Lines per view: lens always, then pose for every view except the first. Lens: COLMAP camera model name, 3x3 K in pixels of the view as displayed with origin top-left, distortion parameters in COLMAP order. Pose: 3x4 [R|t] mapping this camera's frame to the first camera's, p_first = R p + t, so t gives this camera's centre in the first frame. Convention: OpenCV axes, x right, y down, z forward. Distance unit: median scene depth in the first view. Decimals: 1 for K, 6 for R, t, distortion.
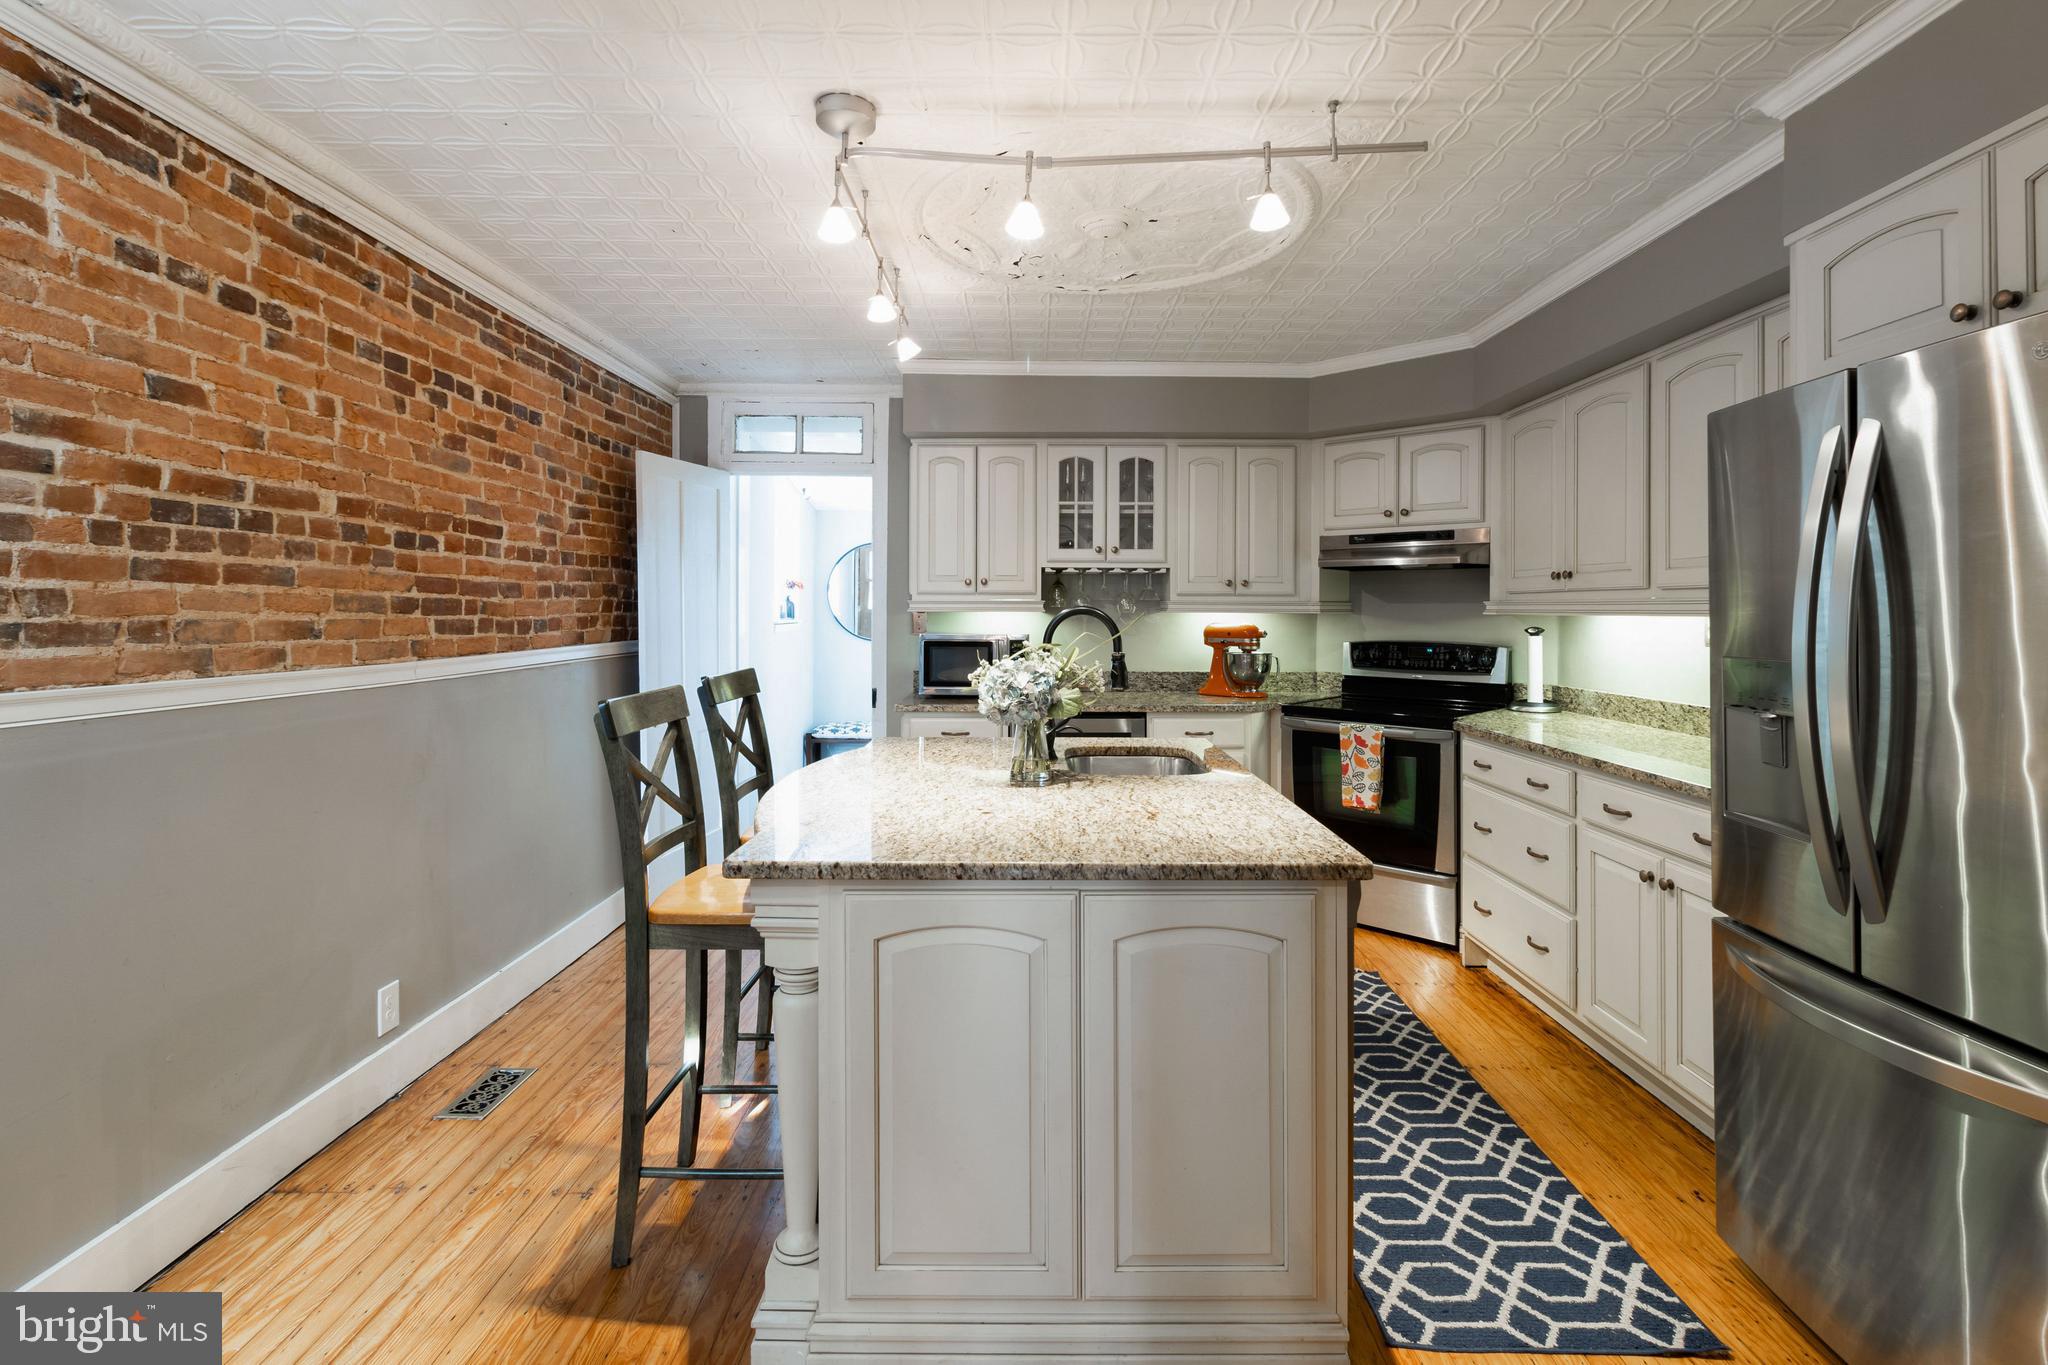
lens RADIAL K [[947.4, 0, 1023.6], [0, 947.4, 627.2], [0, 0, 1]] dist [0.003016, -0.000400]
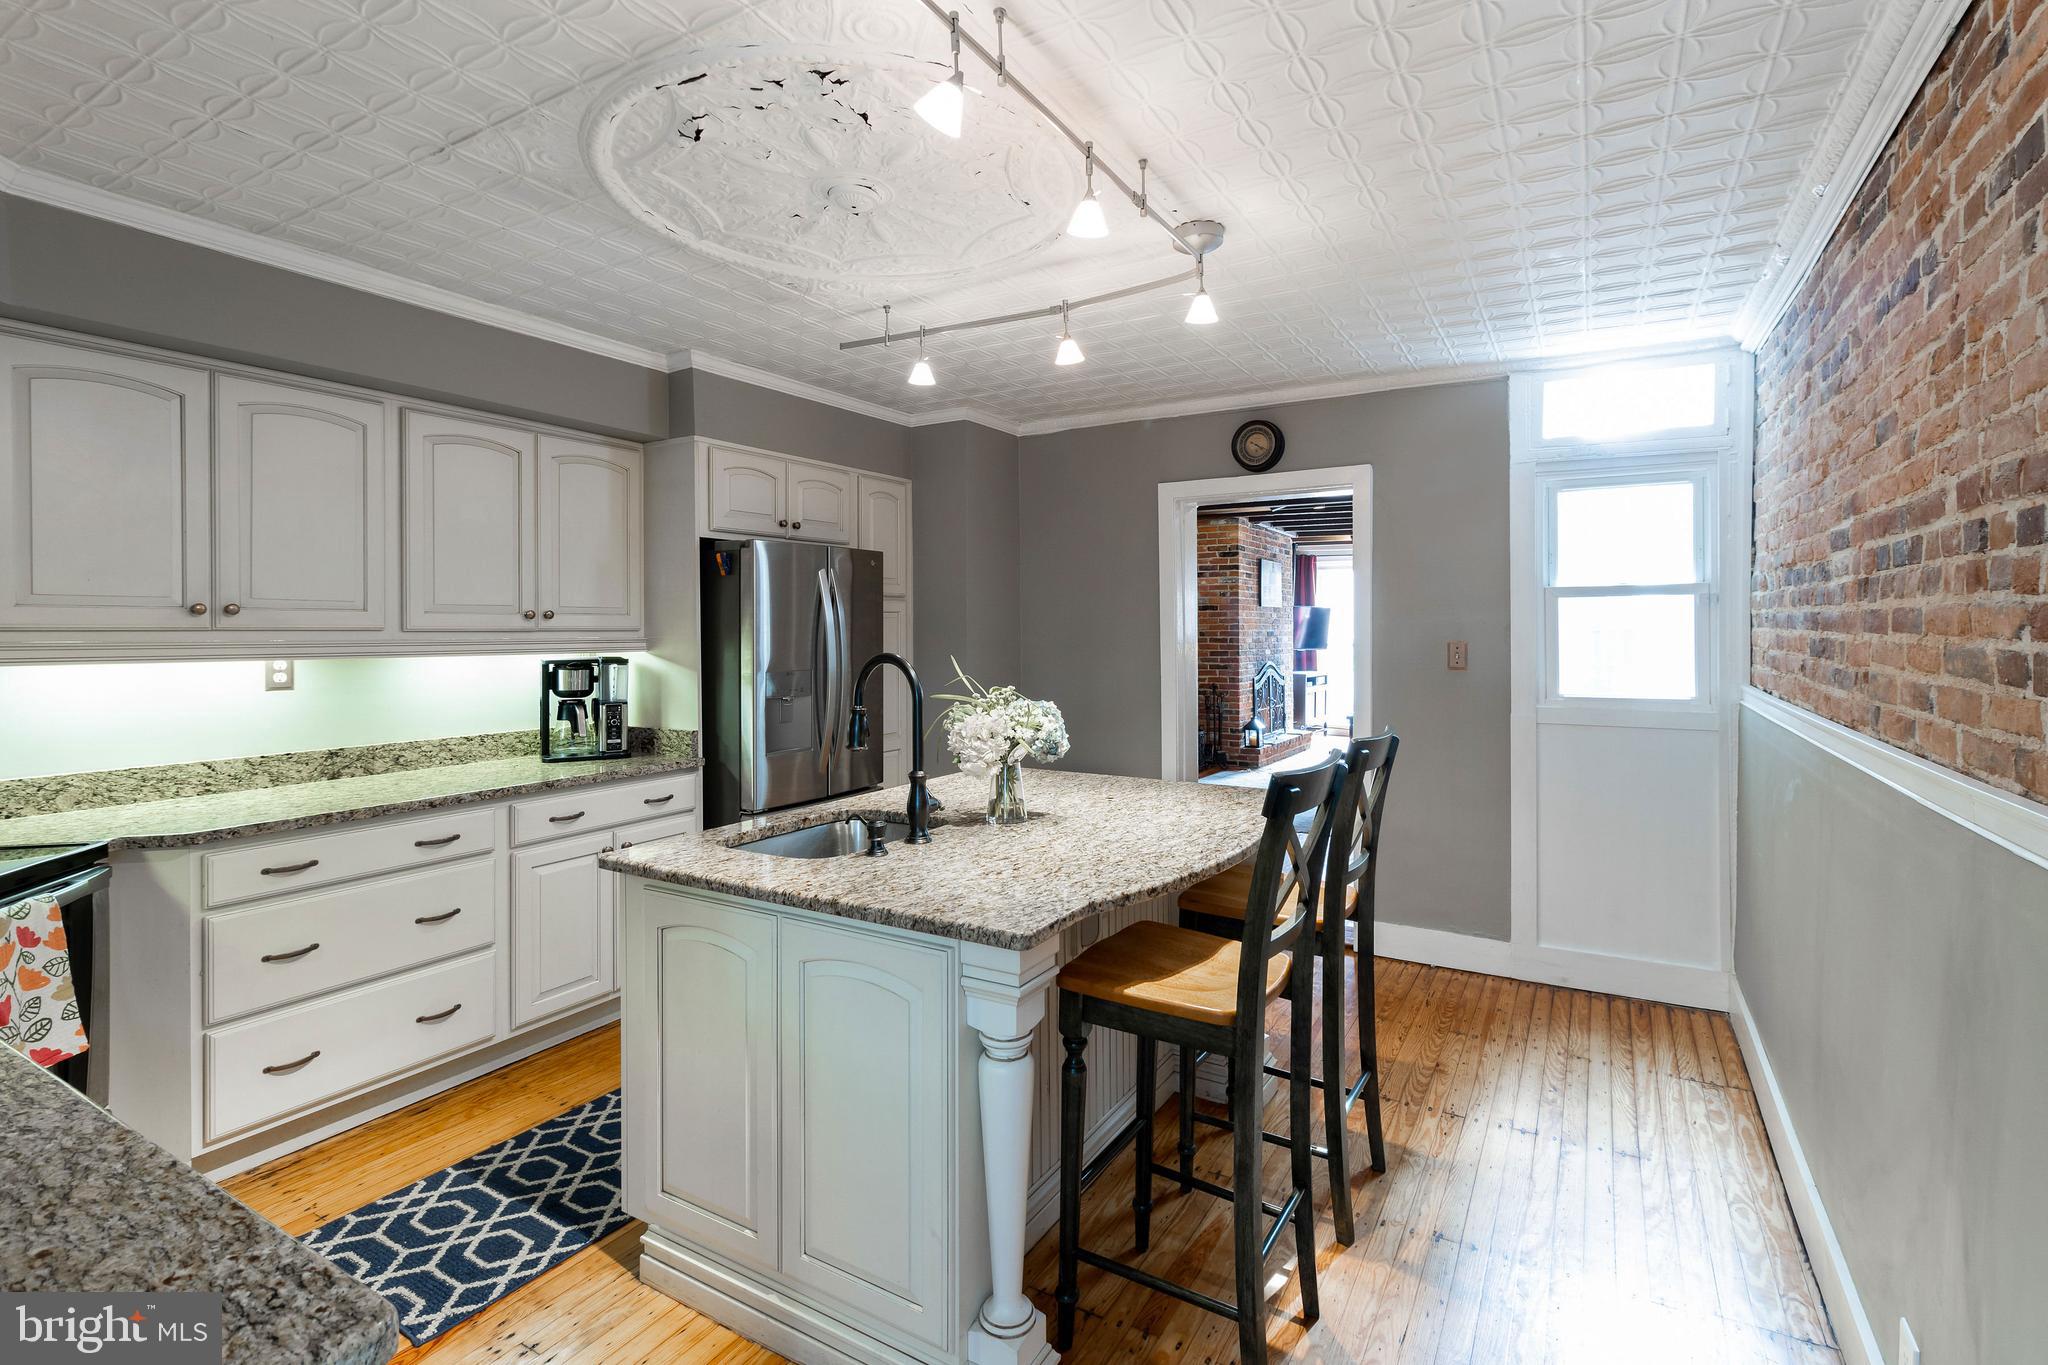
lens RADIAL K [[947.4, 0, 1049.0], [0, 947.4, 633.5], [0, 0, 1]] dist [0.003016, -0.000400]
pose [[-0.869665, -0.001846, 0.493638, -0.395266], [0.009864, 0.999728, 0.021117, -0.046109], [-0.493543, 0.023235, -0.869411, 1.371819]]
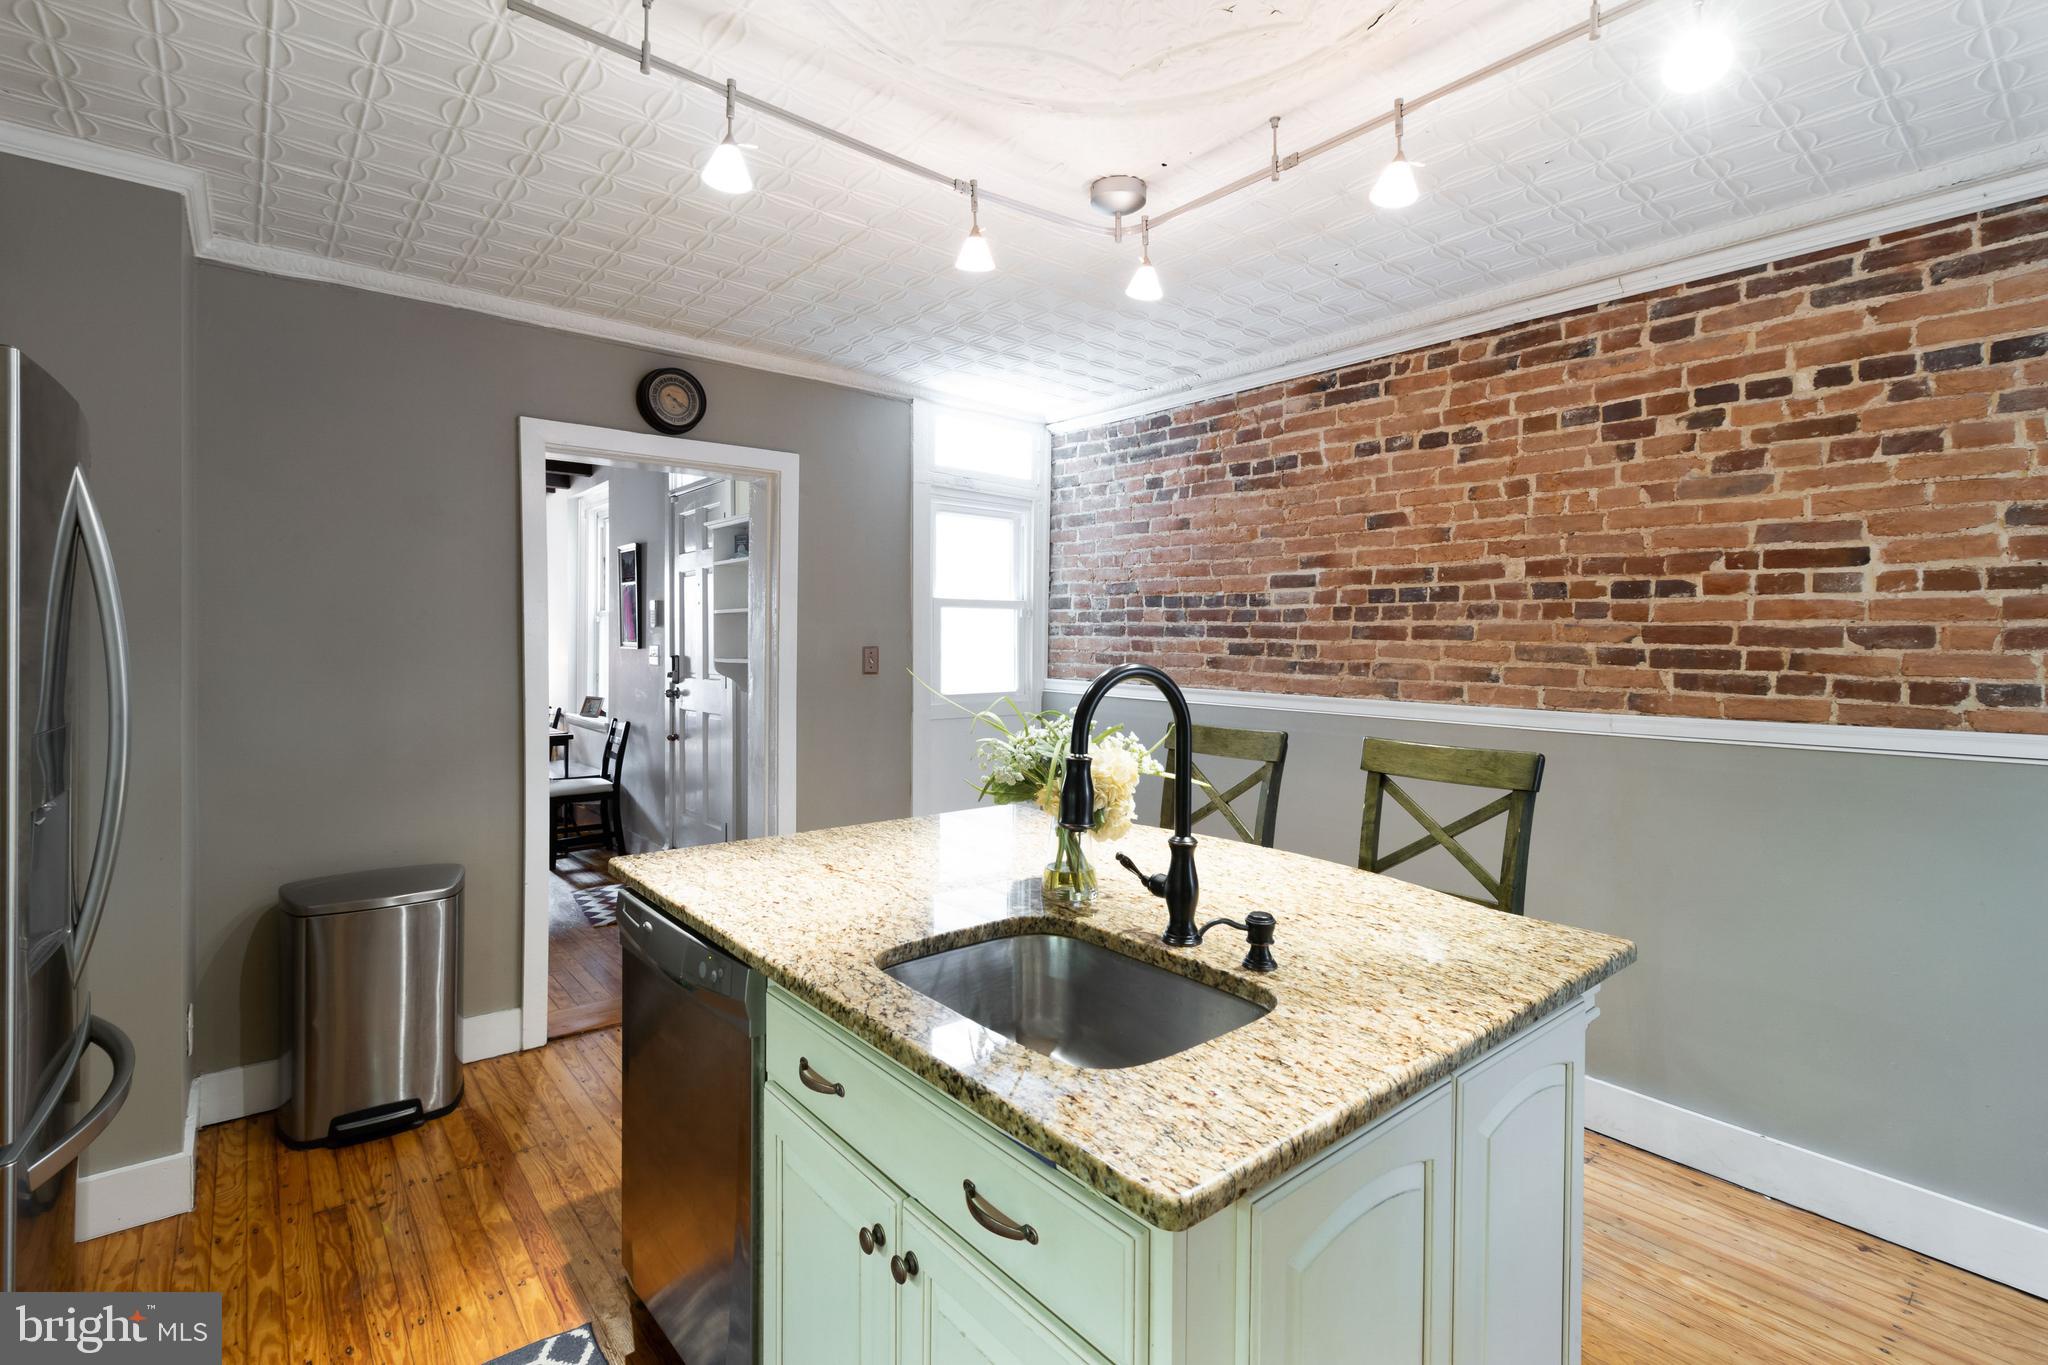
lens RADIAL K [[947.4, 0, 1022.6], [0, 947.4, 649.5], [0, 0, 1]] dist [0.003016, -0.000400]
pose [[-0.762733, 0.000118, -0.646713, 0.377408], [-0.019137, 0.999558, 0.022753, -0.034159], [0.646430, 0.029731, -0.762394, 1.129548]]
